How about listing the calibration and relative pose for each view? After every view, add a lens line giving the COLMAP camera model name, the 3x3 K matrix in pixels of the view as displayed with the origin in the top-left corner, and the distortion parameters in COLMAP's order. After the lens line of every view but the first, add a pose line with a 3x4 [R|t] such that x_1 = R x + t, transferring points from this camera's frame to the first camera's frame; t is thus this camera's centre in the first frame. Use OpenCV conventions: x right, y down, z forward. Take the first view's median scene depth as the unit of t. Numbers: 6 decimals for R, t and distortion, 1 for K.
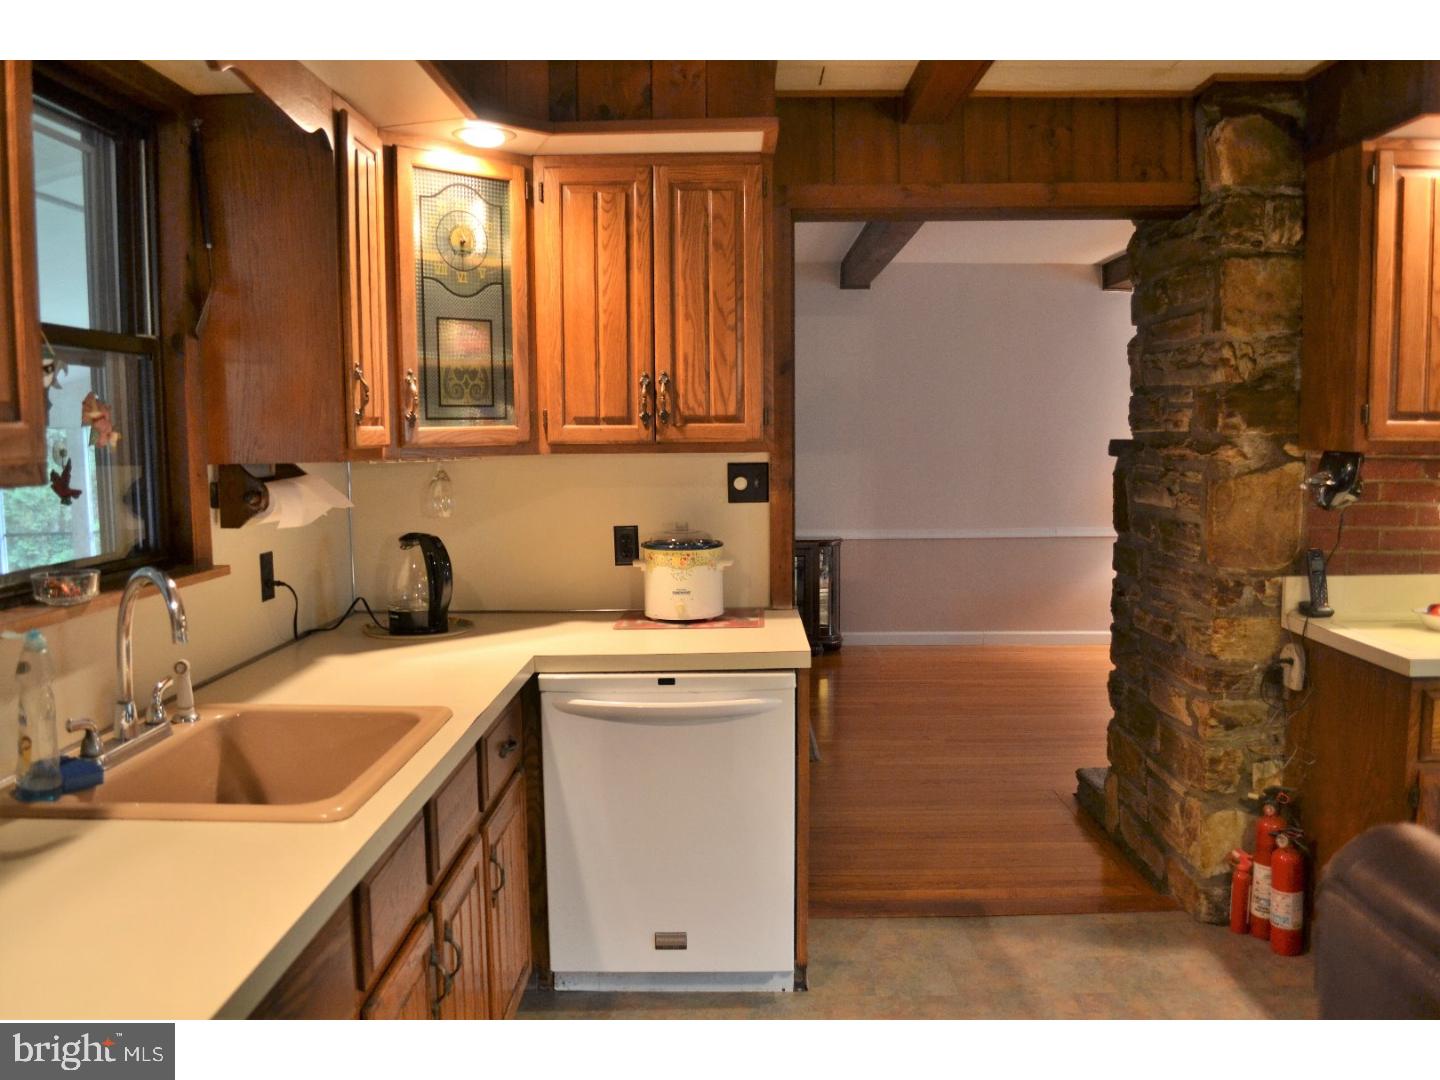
lens RADIAL K [[1155.8, 0, 717.9], [0, 1155.8, 538.6], [0, 0, 1]] dist [-0.076320, 0.010069]
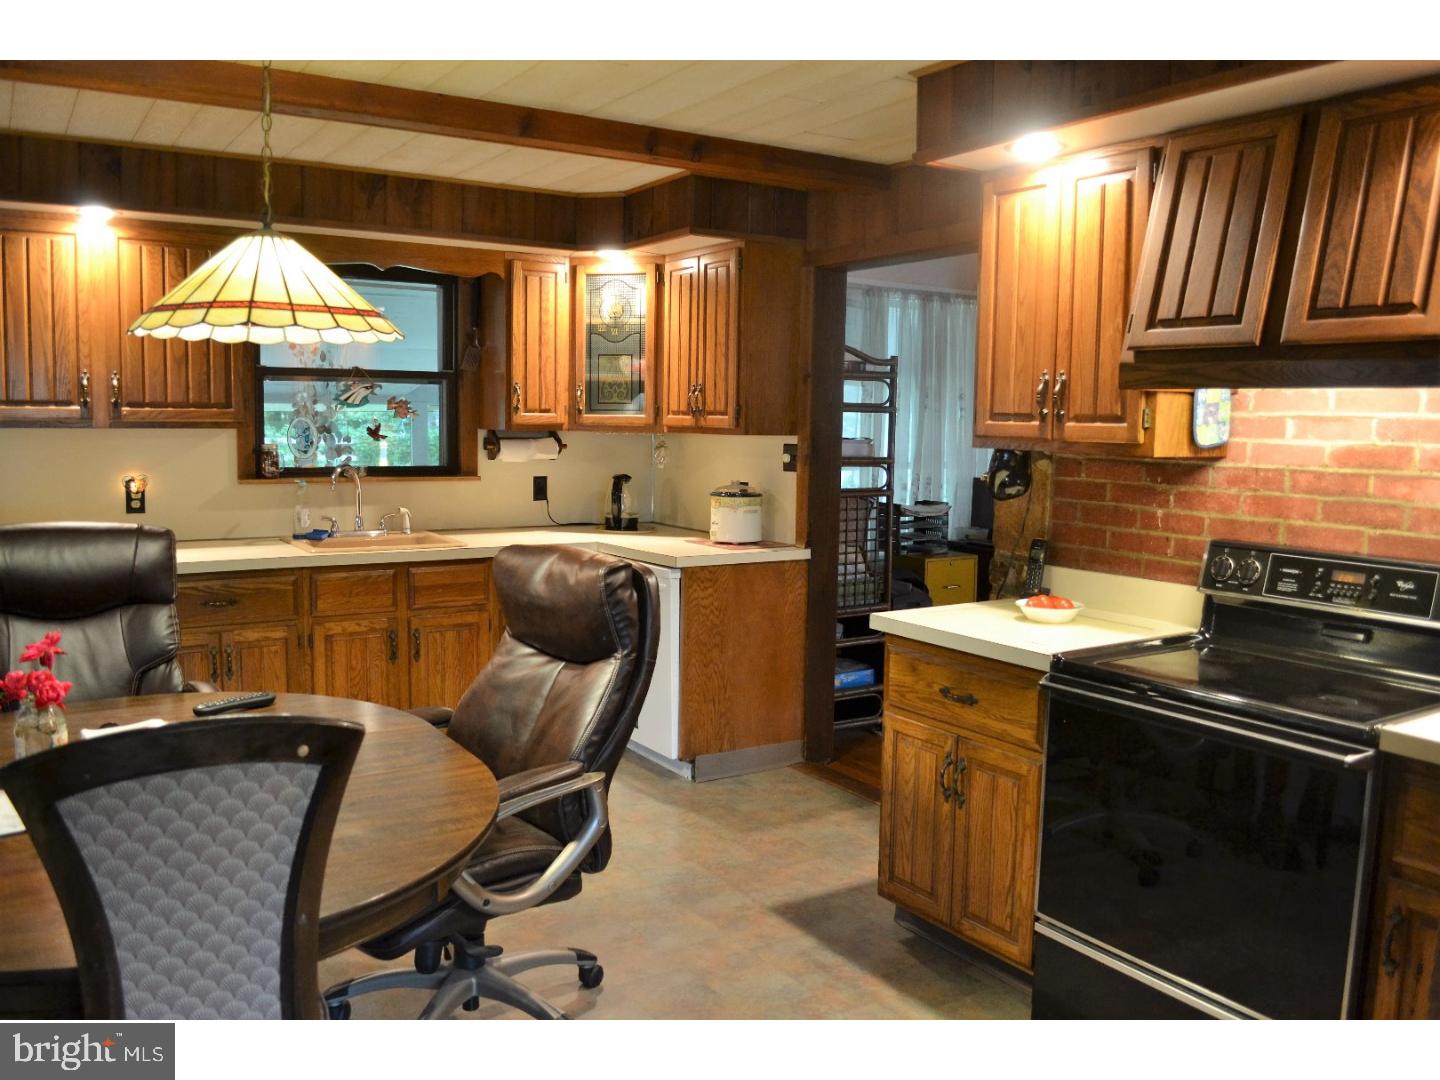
lens RADIAL K [[1155.8, 0, 720.5], [0, 1155.8, 537.0], [0, 0, 1]] dist [-0.076320, 0.010069]
pose [[0.559337, 0.103431, -0.822462, 1.307446], [-0.100088, 0.993353, 0.056854, -0.025976], [0.822876, 0.050518, 0.565971, 0.124531]]
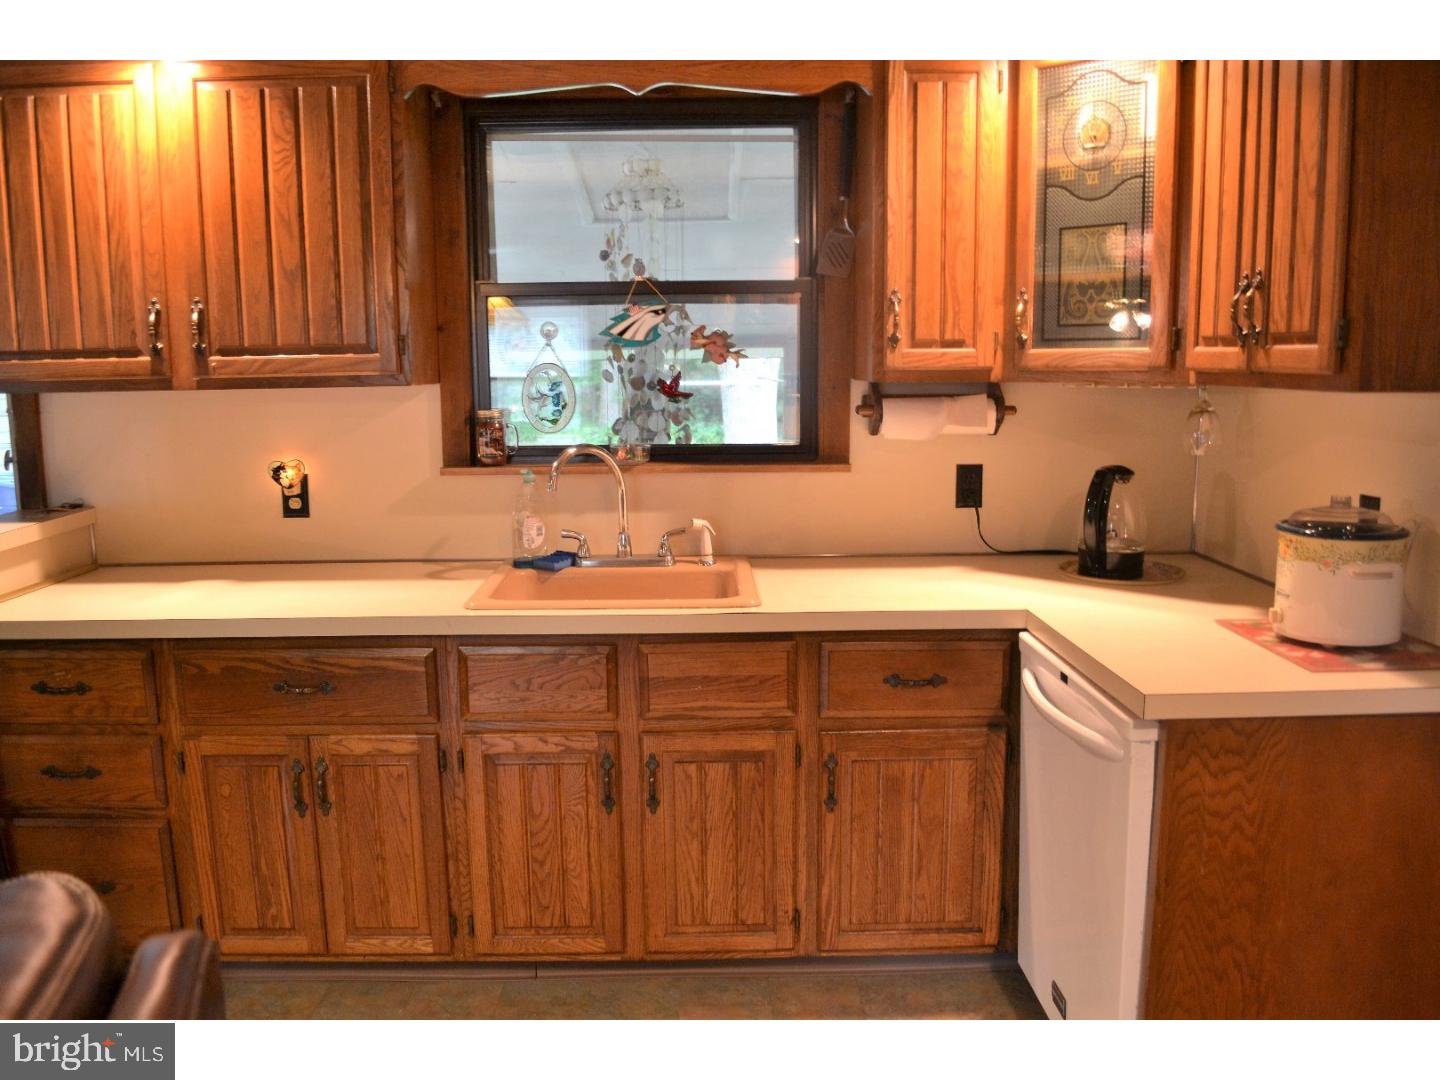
lens RADIAL K [[1155.8, 0, 714.8], [0, 1155.8, 542.6], [0, 0, 1]] dist [-0.076320, 0.010069]
pose [[0.032959, 0.163958, -0.985917, 0.635069], [-0.086095, 0.983251, 0.160637, -0.064184], [0.995742, 0.079588, 0.046523, 0.653781]]
